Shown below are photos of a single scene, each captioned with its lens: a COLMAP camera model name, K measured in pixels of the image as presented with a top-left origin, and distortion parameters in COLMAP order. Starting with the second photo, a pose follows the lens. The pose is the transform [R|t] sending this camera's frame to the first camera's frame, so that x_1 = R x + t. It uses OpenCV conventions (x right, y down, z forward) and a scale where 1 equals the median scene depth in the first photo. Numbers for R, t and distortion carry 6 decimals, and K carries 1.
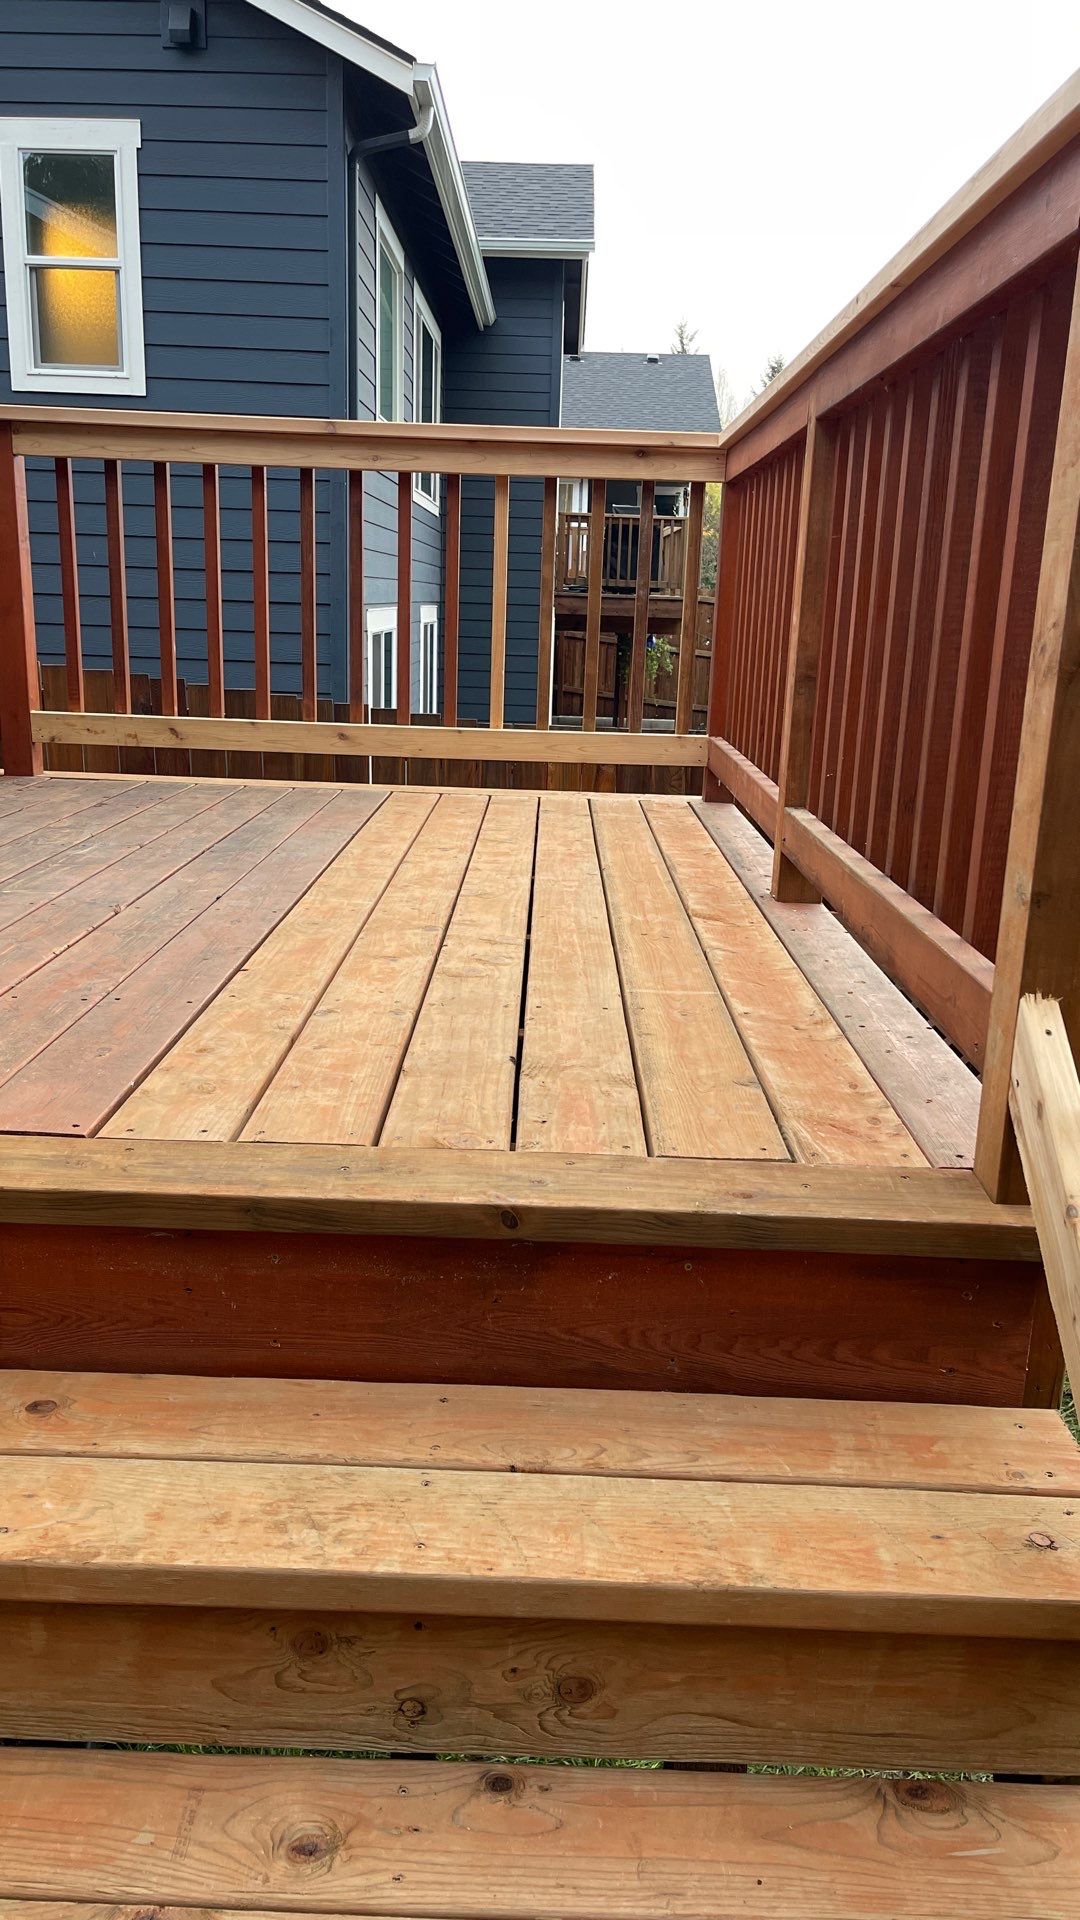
lens RADIAL K [[1431.6, 0, 547.4], [0, 1431.6, 969.2], [0, 0, 1]] dist [0.080242, -0.111954]
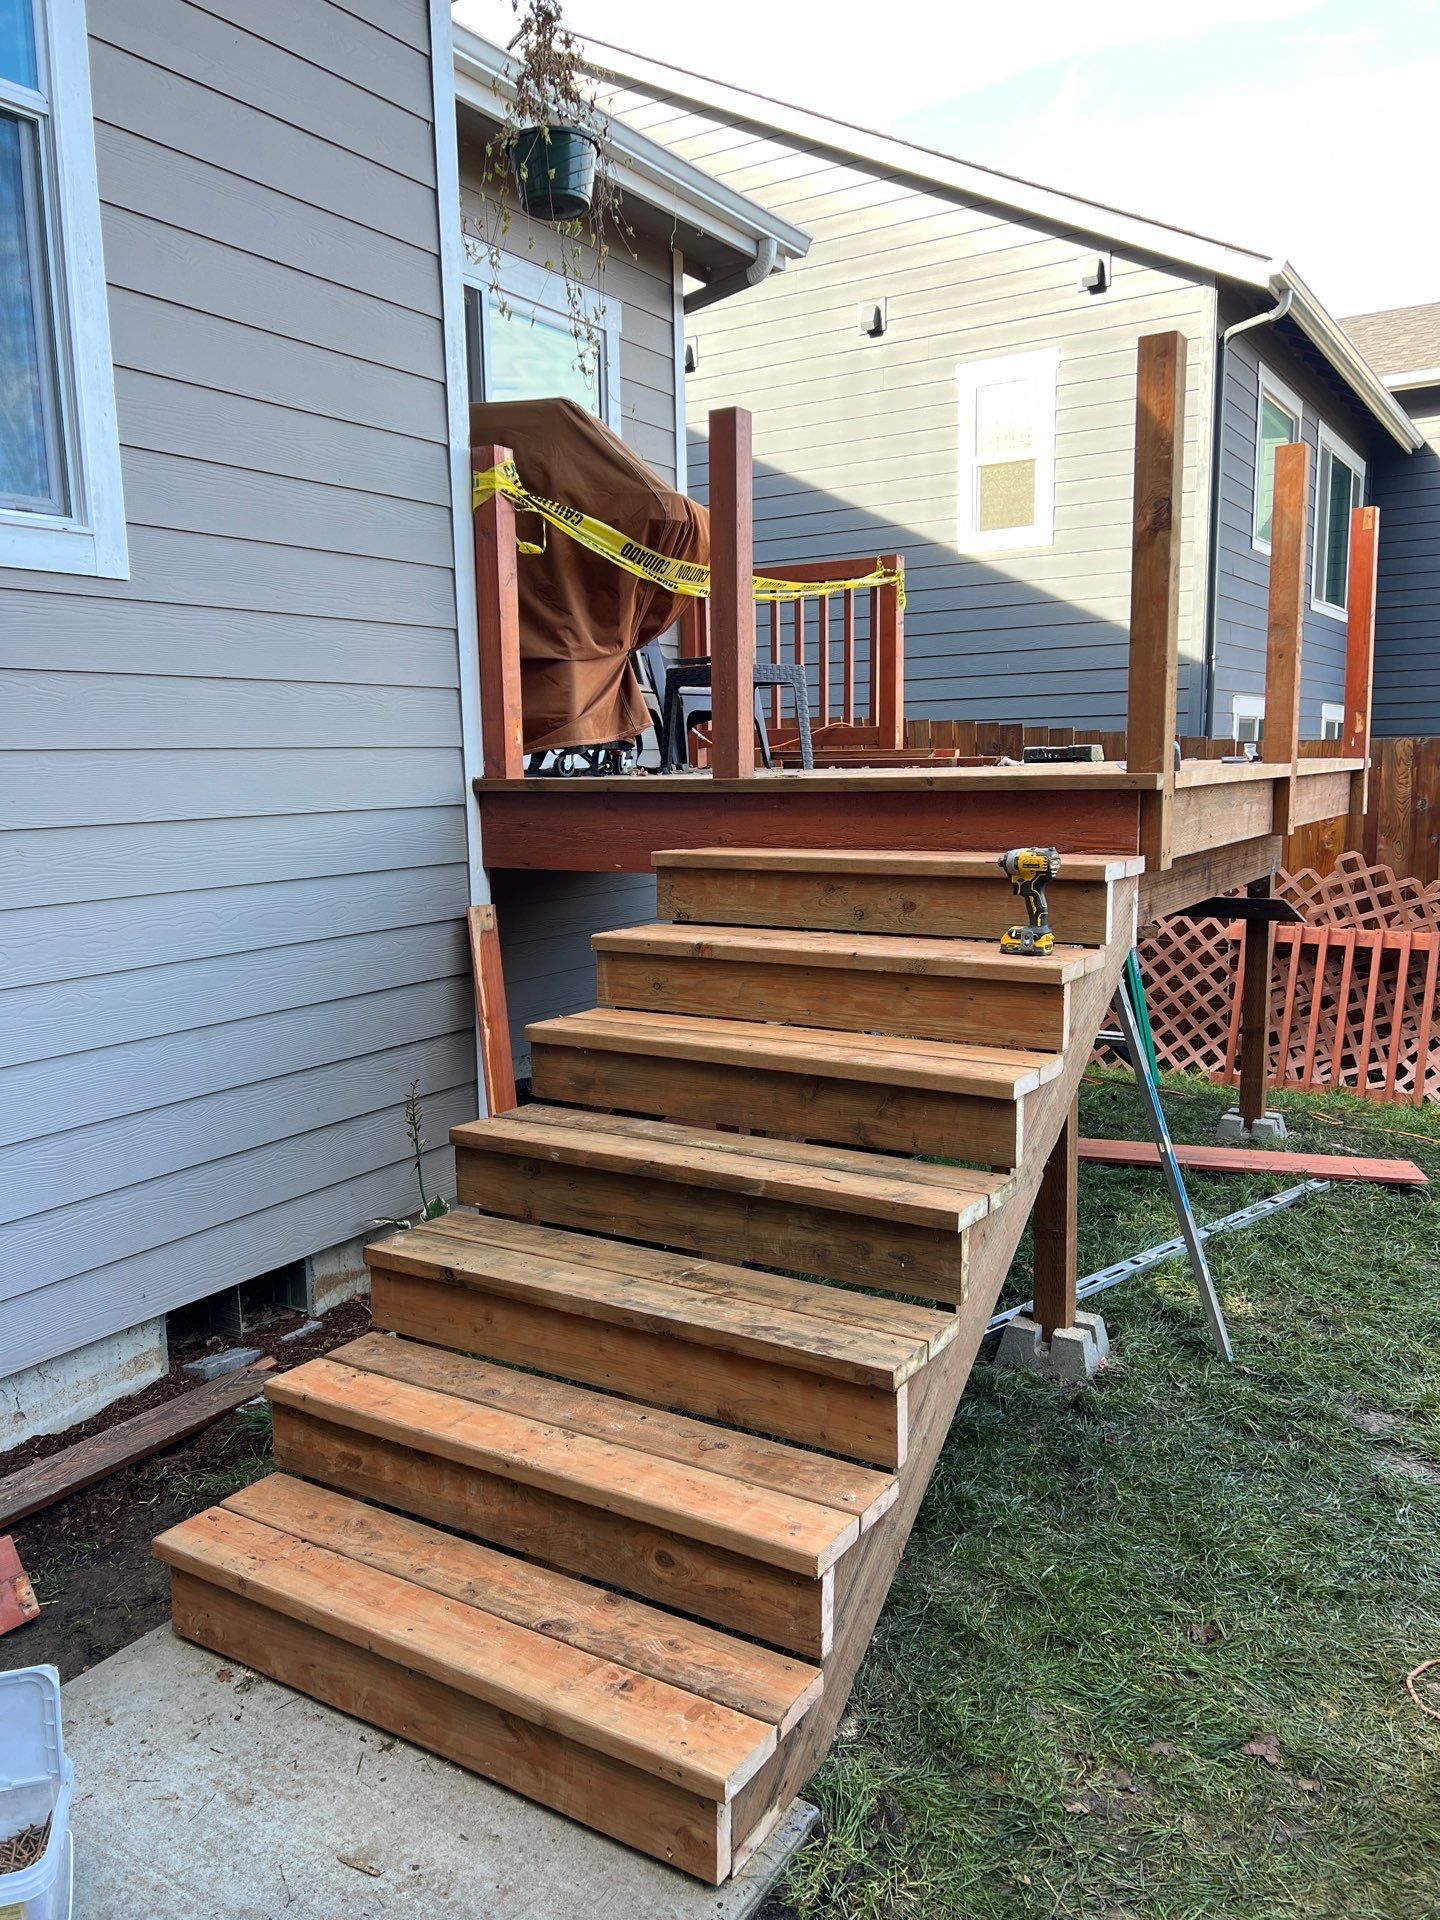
lens RADIAL K [[1425.9, 0, 718.1], [0, 1425.9, 966.4], [0, 0, 1]] dist [0.046480, -0.041418]
pose [[0.847621, 0.029082, -0.529804, 0.162770], [-0.086706, 0.992667, -0.084229, 0.119182], [0.523470, 0.117332, 0.843927, -0.215038]]
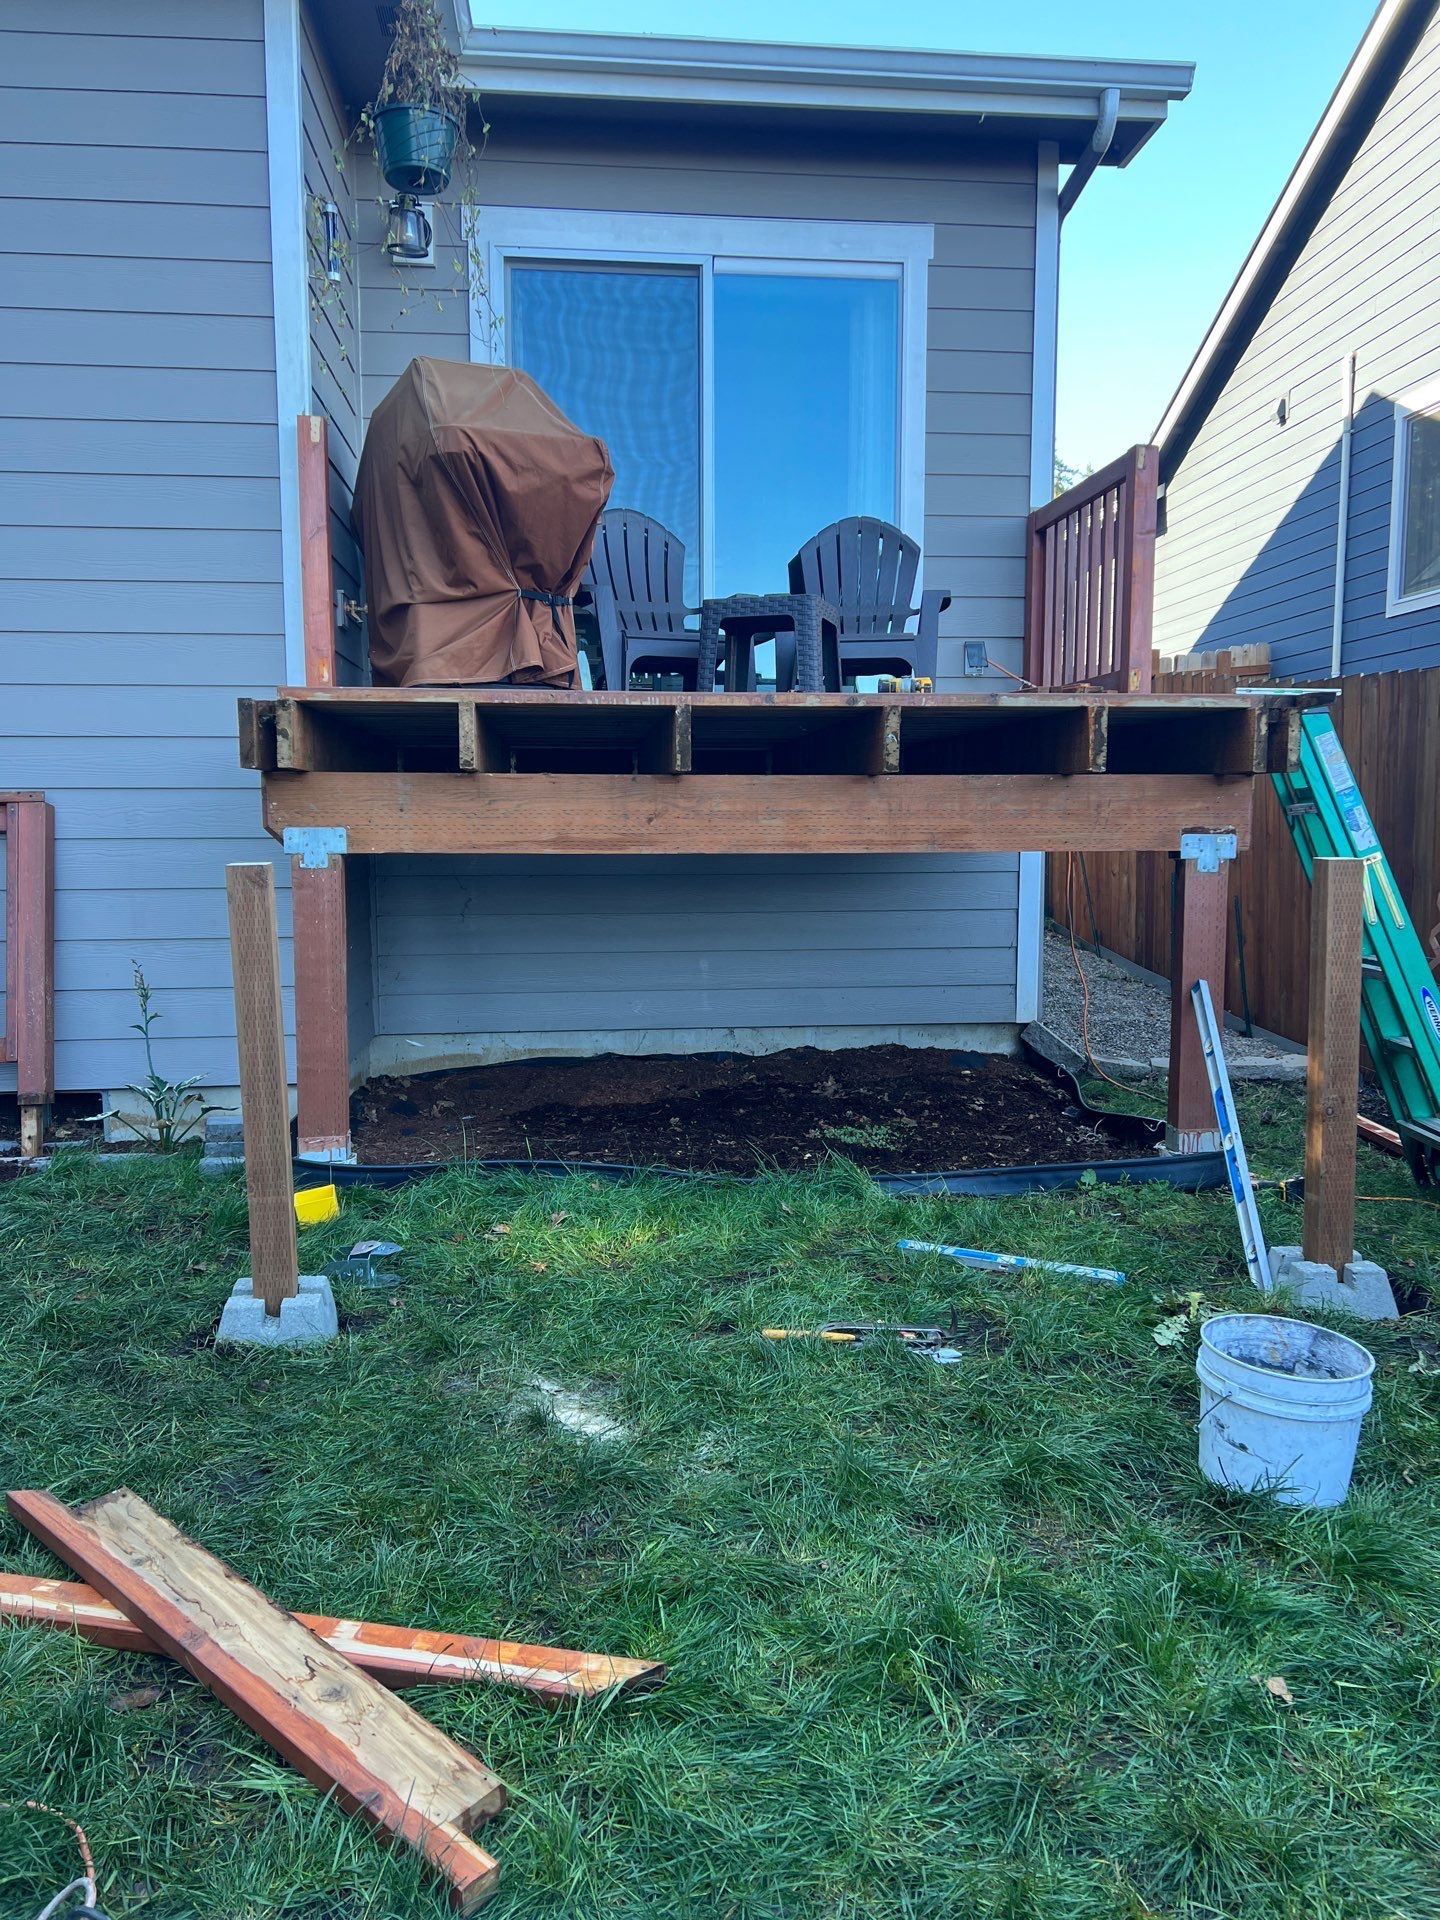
lens RADIAL K [[1422.7, 0, 719.7], [0, 1422.7, 966.4], [0, 0, 1]] dist [0.070571, -0.099914]
pose [[0.110719, 0.063884, -0.991796, 0.409100], [-0.241699, 0.969702, 0.035479, 0.055327], [0.964014, 0.235788, 0.122806, 0.270081]]
